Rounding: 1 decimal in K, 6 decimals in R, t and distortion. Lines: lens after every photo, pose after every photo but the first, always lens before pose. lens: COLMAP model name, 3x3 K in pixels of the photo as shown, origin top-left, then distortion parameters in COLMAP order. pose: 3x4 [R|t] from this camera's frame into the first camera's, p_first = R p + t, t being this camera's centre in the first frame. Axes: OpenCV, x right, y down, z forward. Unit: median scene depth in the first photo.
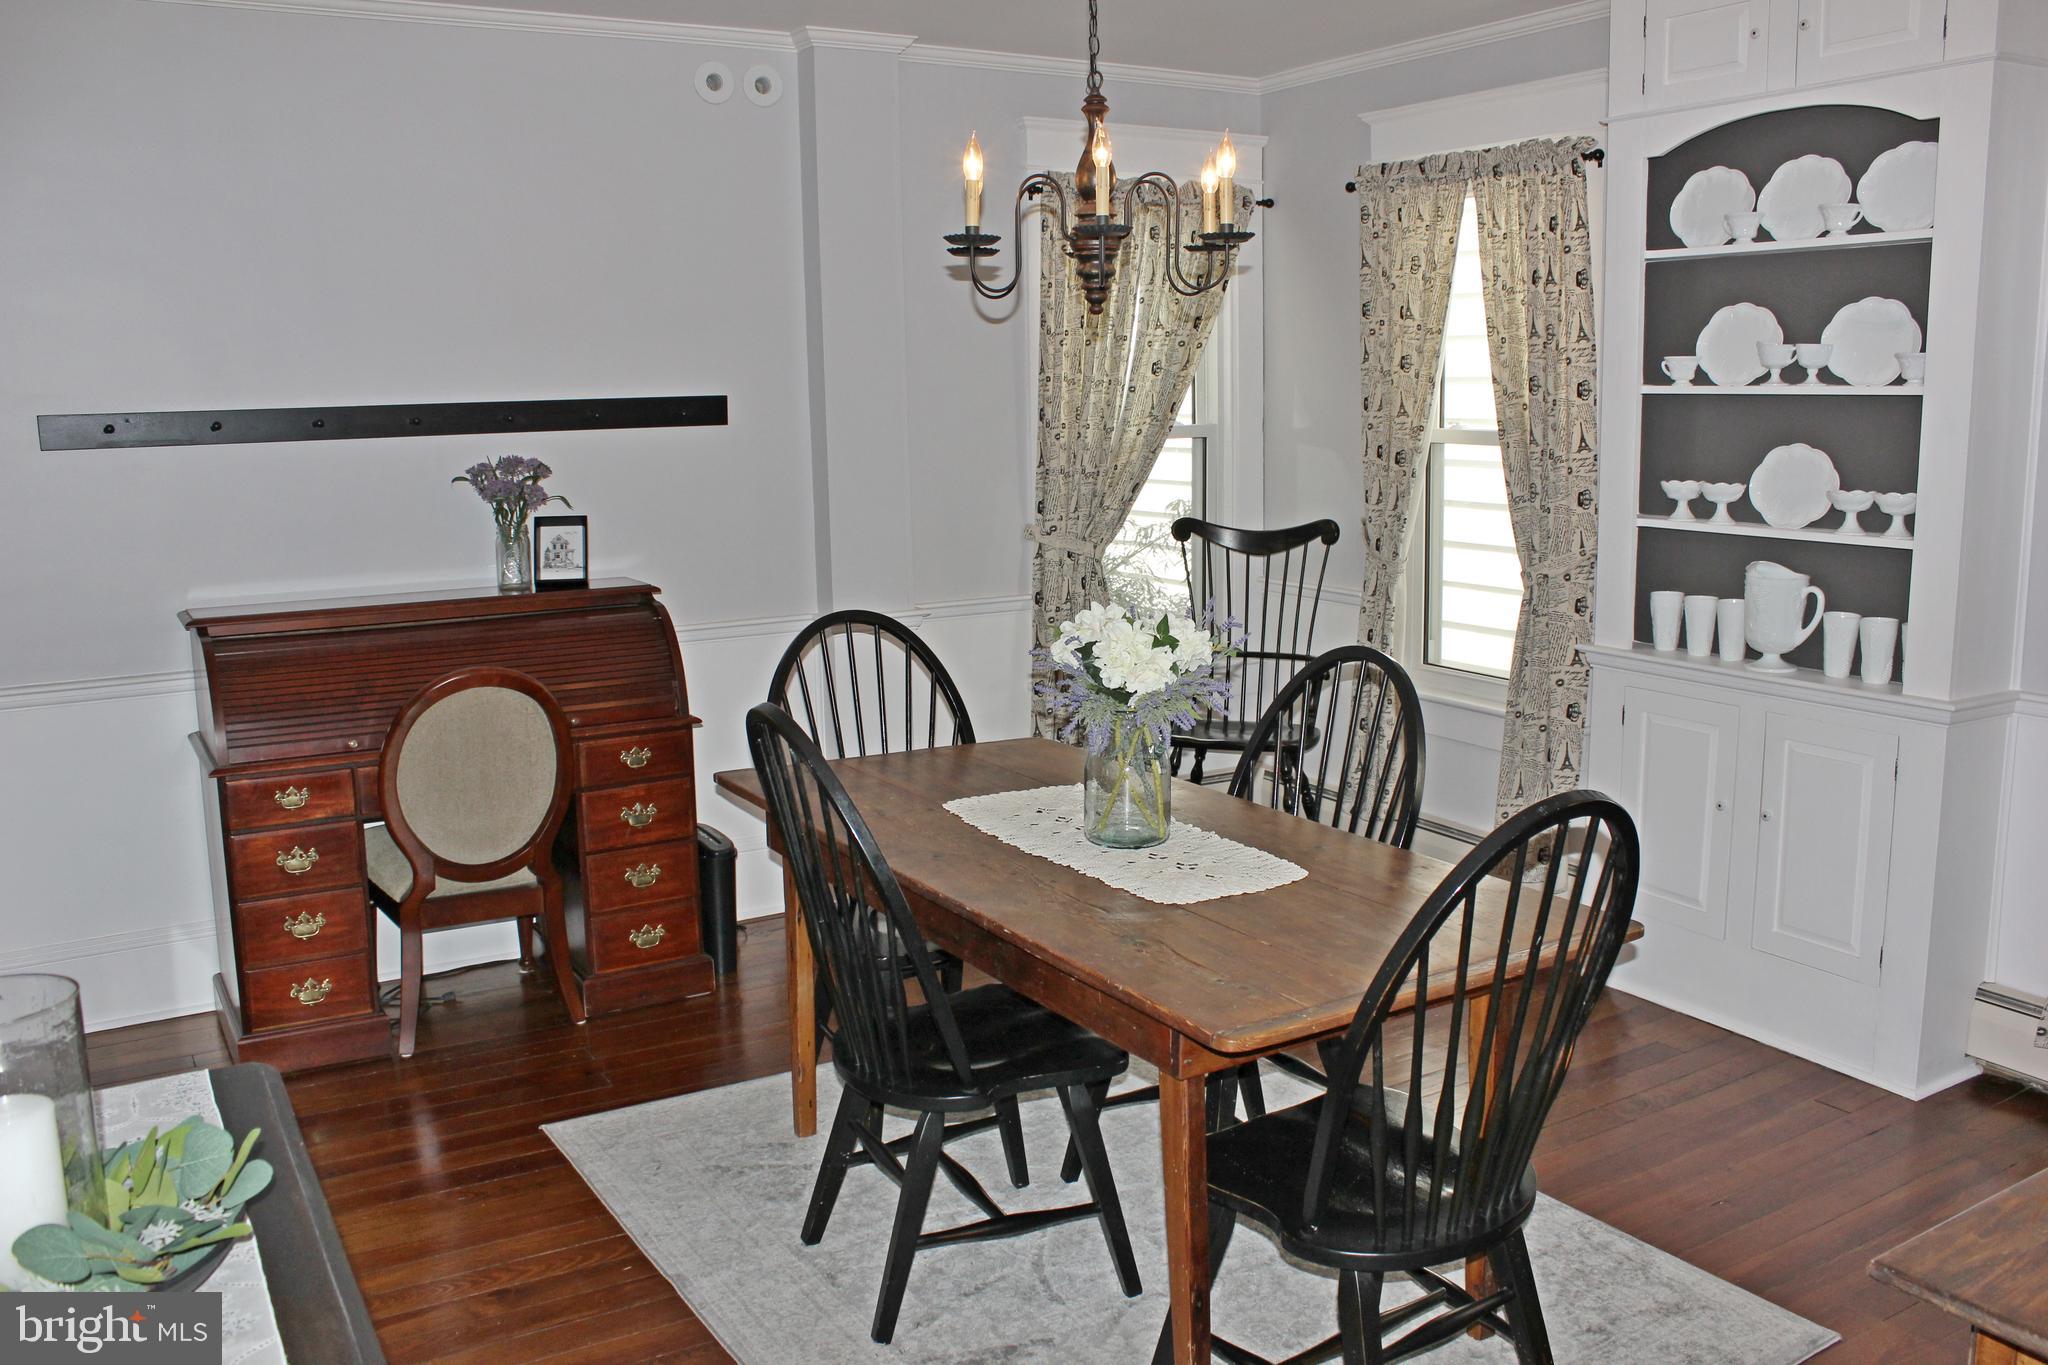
lens RADIAL K [[1697.9, 0, 1049.7], [0, 1697.9, 677.8], [0, 0, 1]] dist [-0.156321, 0.128890]
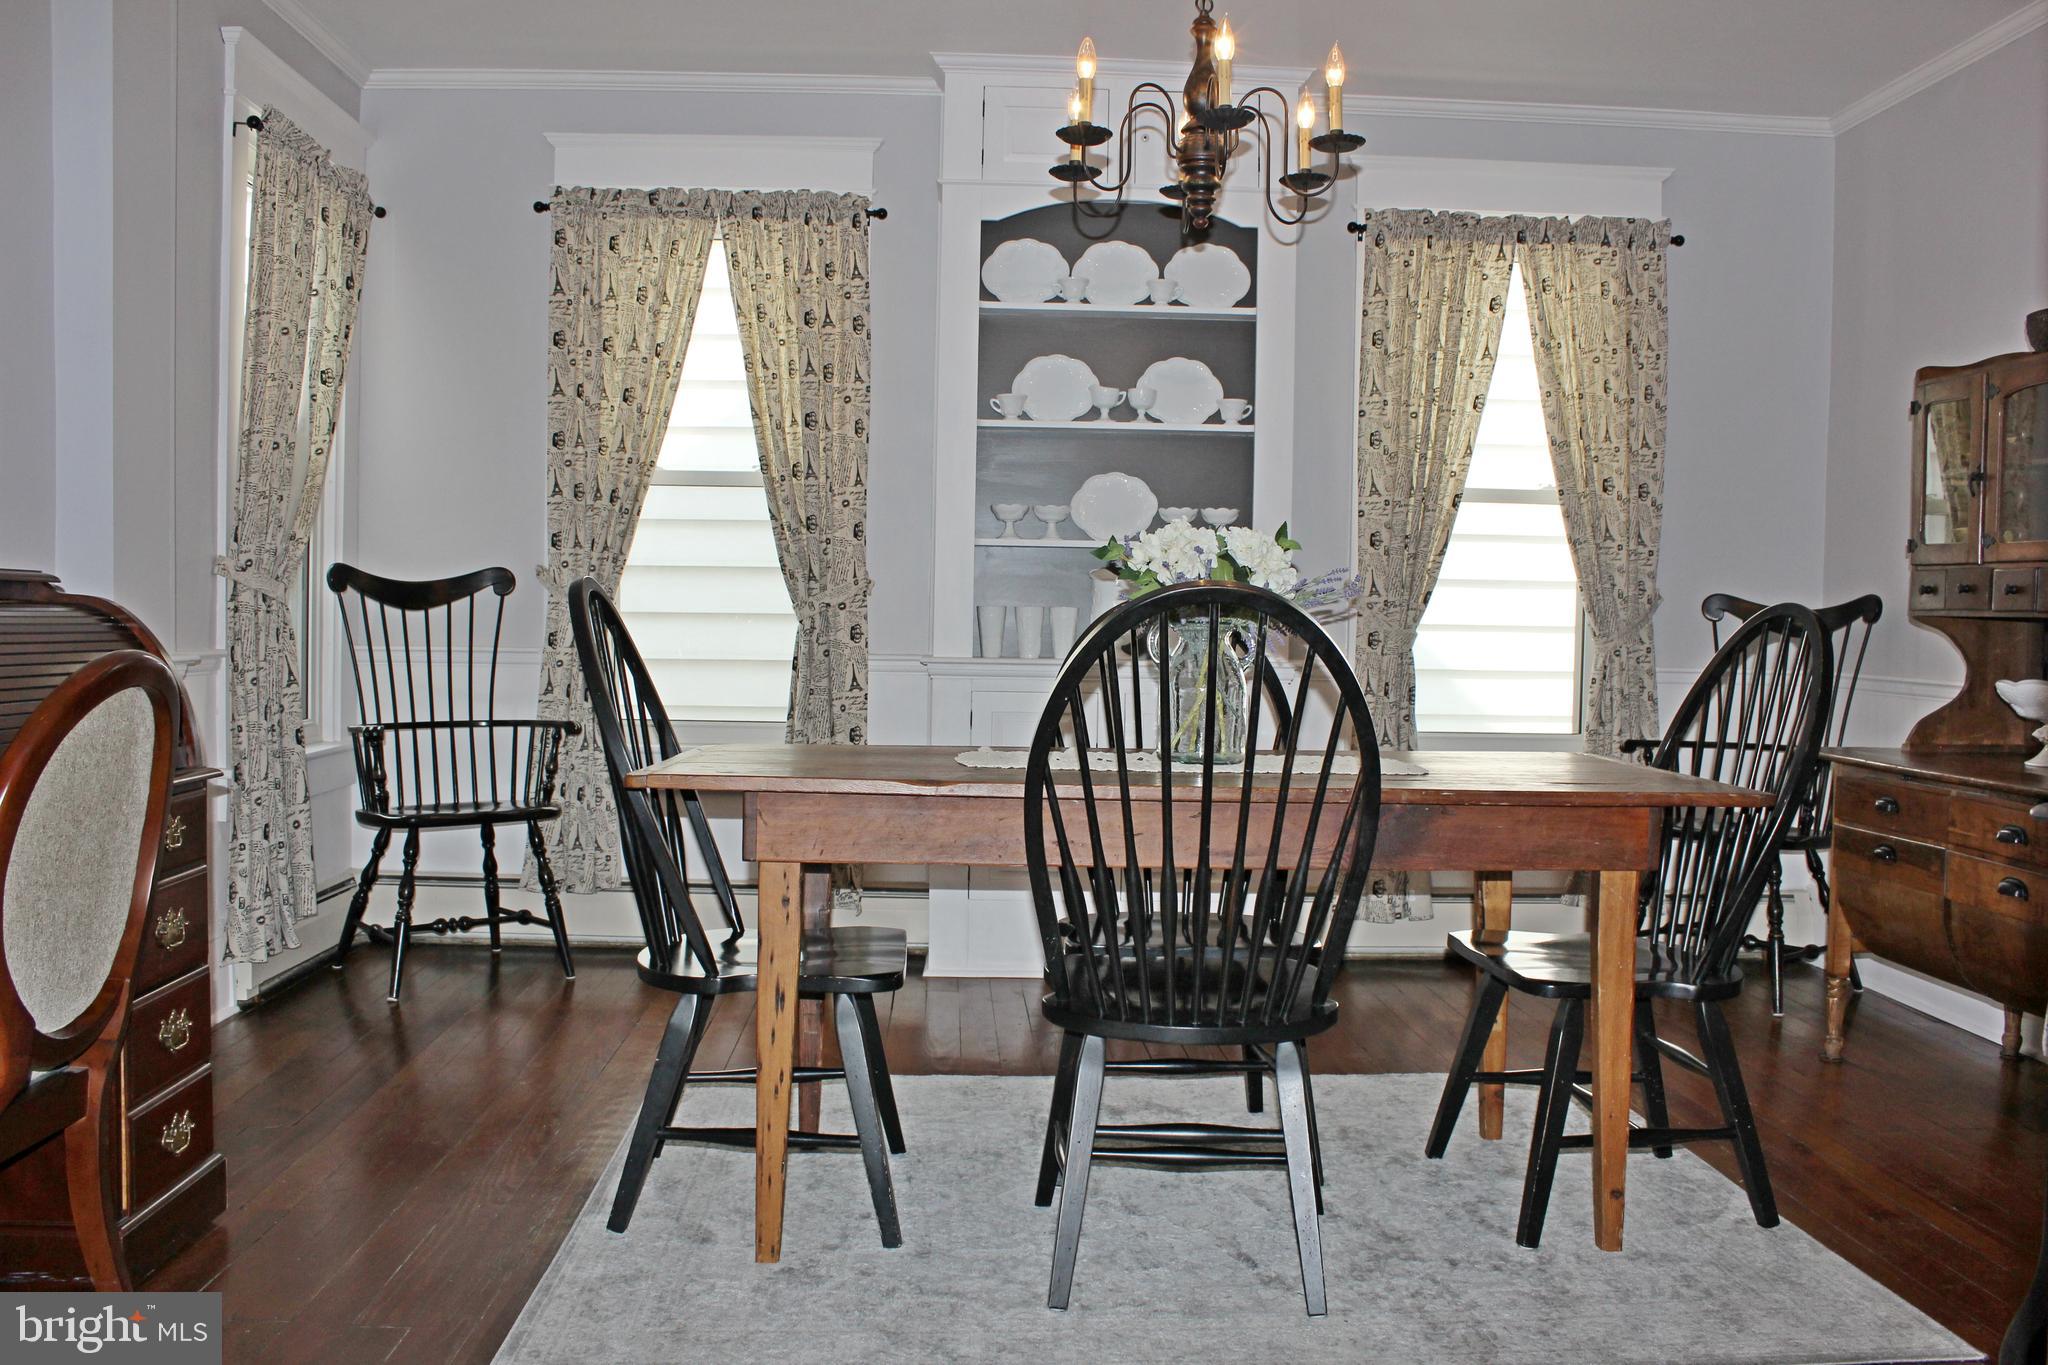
lens RADIAL K [[1719.9, 0, 1024.0], [0, 1719.9, 682.5], [0, 0, 1]] dist [-0.171716, 0.168594]
pose [[0.485843, -0.012201, 0.873961, -0.630488], [0.126326, 0.990384, -0.056400, 0.068021], [-0.864869, 0.137805, 0.482712, 0.436840]]
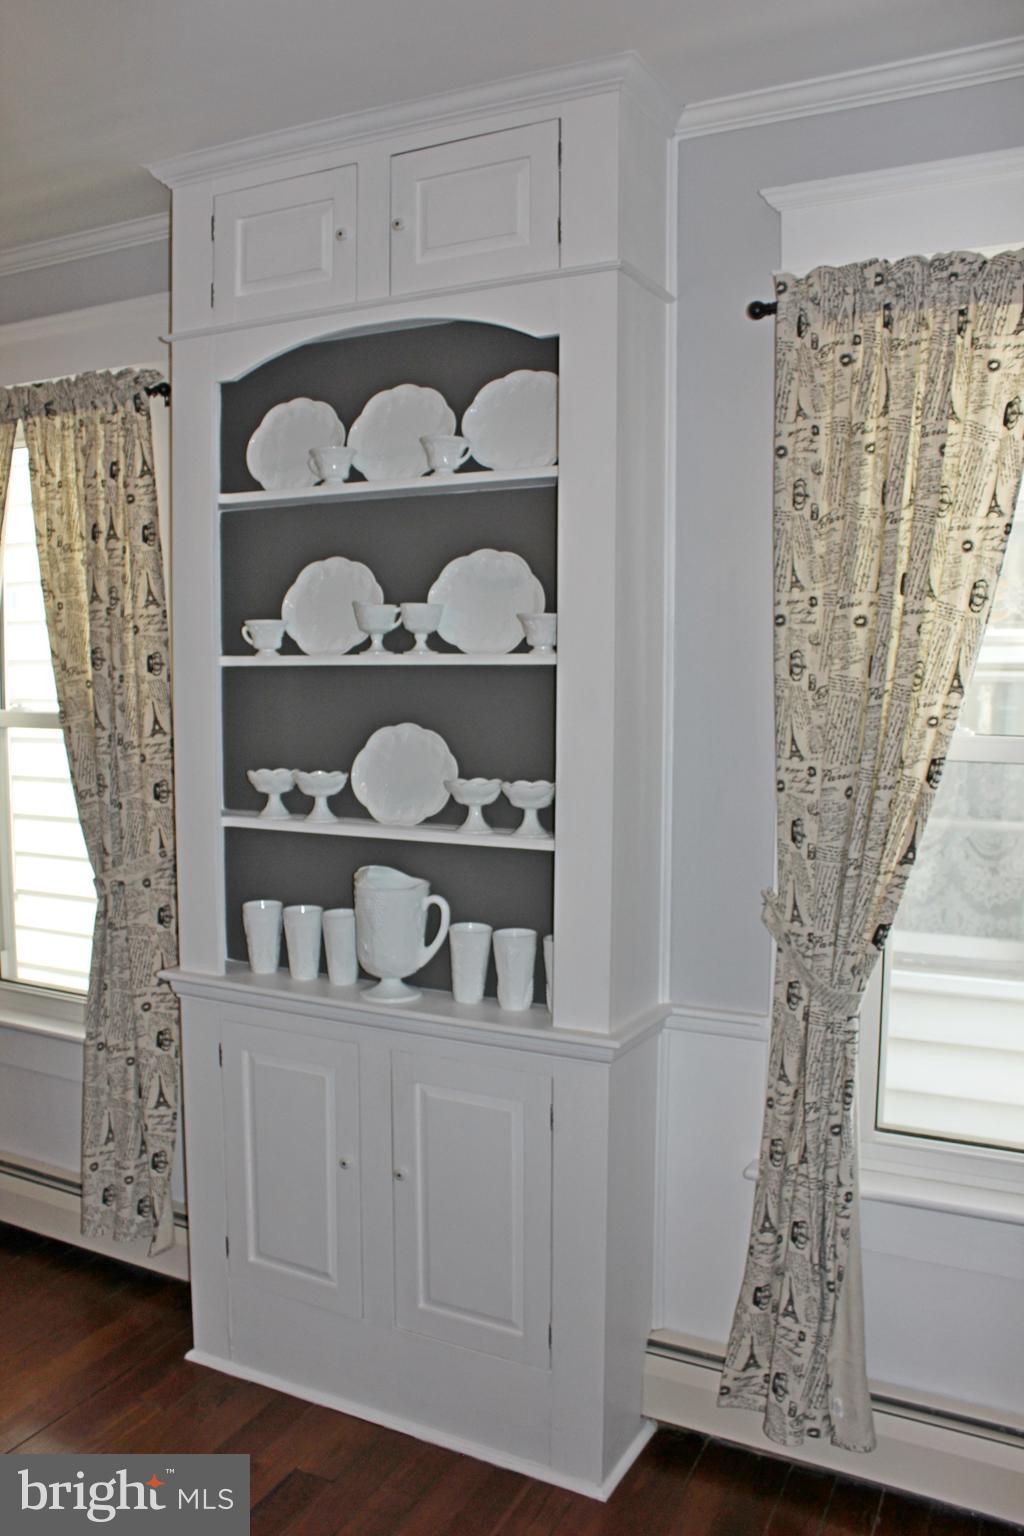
lens RADIAL K [[1273.4, 0, 512.0], [0, 1273.4, 768.0], [0, 0, 1]] dist [-0.156321, 0.128890]
pose [[0.851754, -0.023888, 0.523398, 0.149554], [0.075114, 0.994208, -0.076861, -0.061209], [-0.518530, 0.104782, 0.848615, 0.395914]]
